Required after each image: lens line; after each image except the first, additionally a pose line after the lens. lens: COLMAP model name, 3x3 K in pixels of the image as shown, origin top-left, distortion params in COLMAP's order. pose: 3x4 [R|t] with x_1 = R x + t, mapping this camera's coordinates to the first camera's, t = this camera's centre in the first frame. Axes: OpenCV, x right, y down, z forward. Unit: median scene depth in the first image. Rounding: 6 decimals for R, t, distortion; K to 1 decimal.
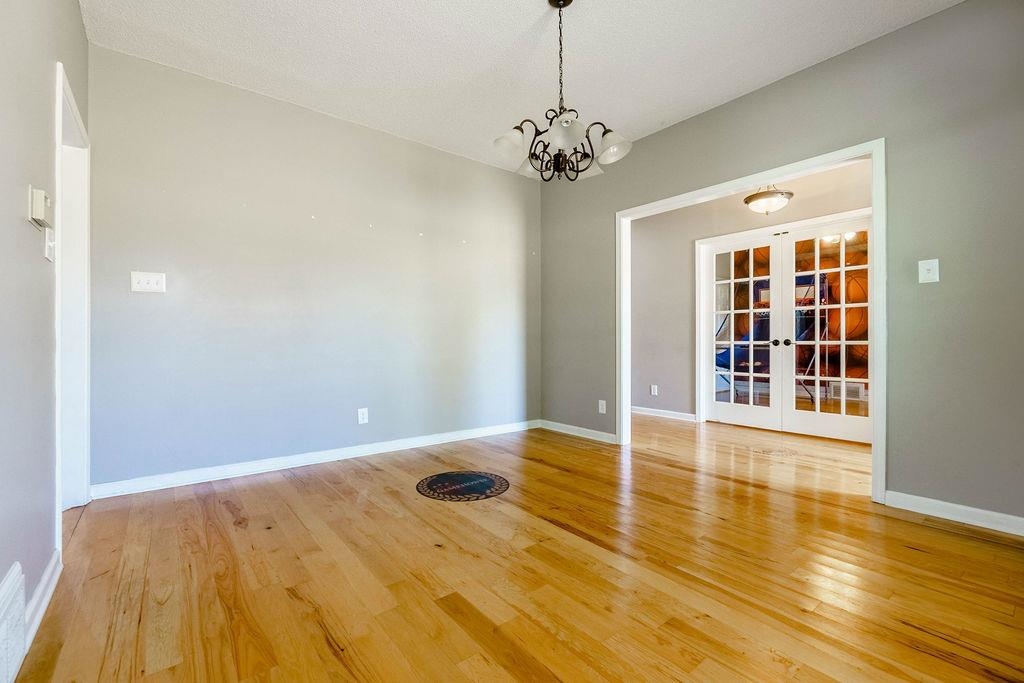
lens RADIAL K [[436.6, 0, 495.9], [0, 436.6, 340.5], [0, 0, 1]] dist [-0.003852, 0.000559]
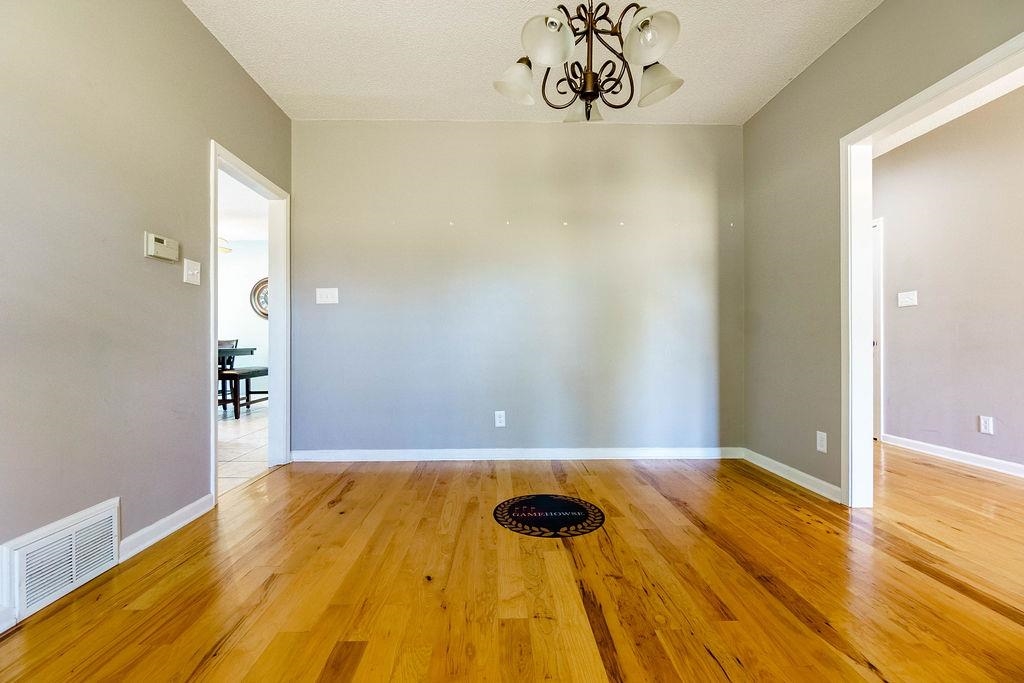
lens RADIAL K [[436.6, 0, 495.9], [0, 436.6, 340.5], [0, 0, 1]] dist [-0.003852, 0.000559]
pose [[0.804867, -0.004836, -0.593435, 0.332894], [0.003413, 0.999988, -0.003520, 0.001161], [0.593445, 0.000807, 0.804874, 0.258818]]
